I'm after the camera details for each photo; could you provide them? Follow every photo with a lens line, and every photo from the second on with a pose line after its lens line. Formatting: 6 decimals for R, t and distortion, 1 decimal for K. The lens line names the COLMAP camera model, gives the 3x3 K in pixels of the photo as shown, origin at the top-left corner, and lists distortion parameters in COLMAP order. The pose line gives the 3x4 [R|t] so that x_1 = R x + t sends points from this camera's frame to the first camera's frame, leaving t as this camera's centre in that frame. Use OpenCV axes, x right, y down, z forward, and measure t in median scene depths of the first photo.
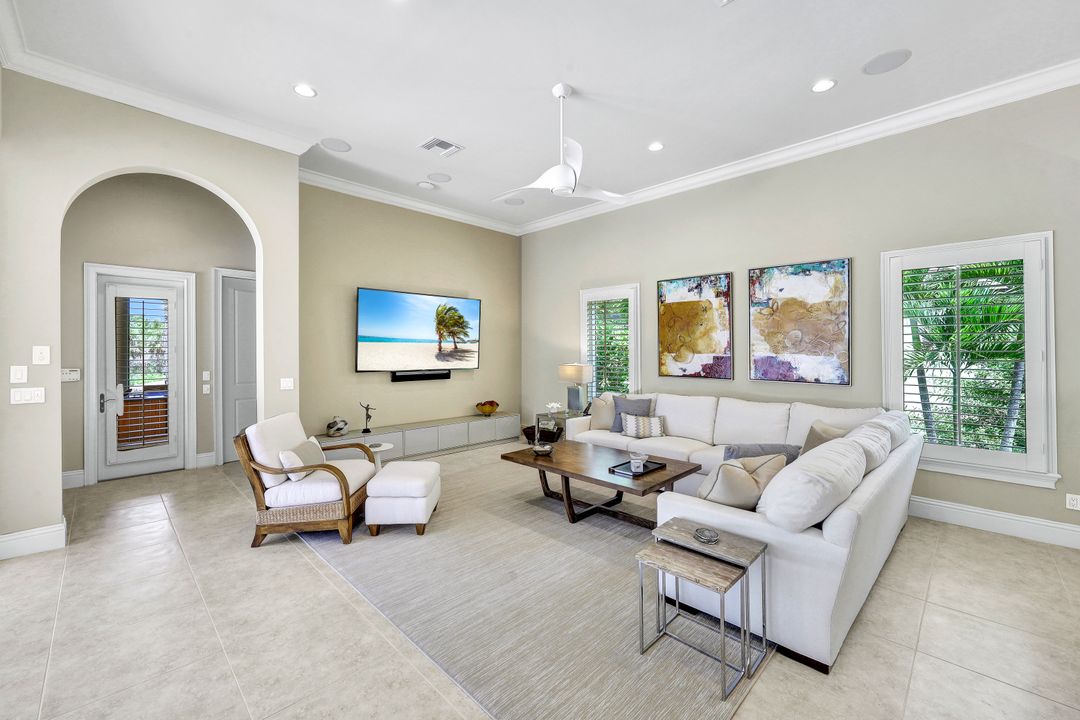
lens RADIAL K [[434.2, 0, 536.2], [0, 434.2, 349.5], [0, 0, 1]] dist [-0.002635, -0.000146]
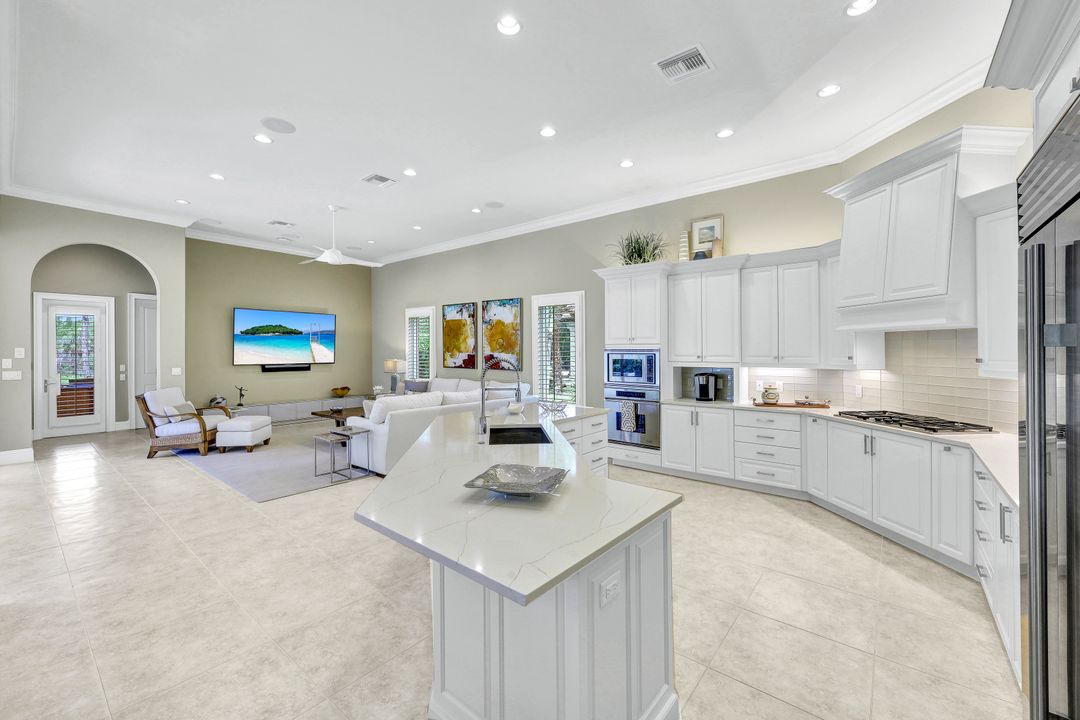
lens RADIAL K [[434.2, 0, 536.2], [0, 434.2, 349.5], [0, 0, 1]] dist [-0.002635, -0.000146]
pose [[0.994677, 0.000649, 0.103040, 0.529428], [-0.000602, 1.000000, -0.000481, -0.001627], [-0.103040, 0.000417, 0.994677, -0.664079]]
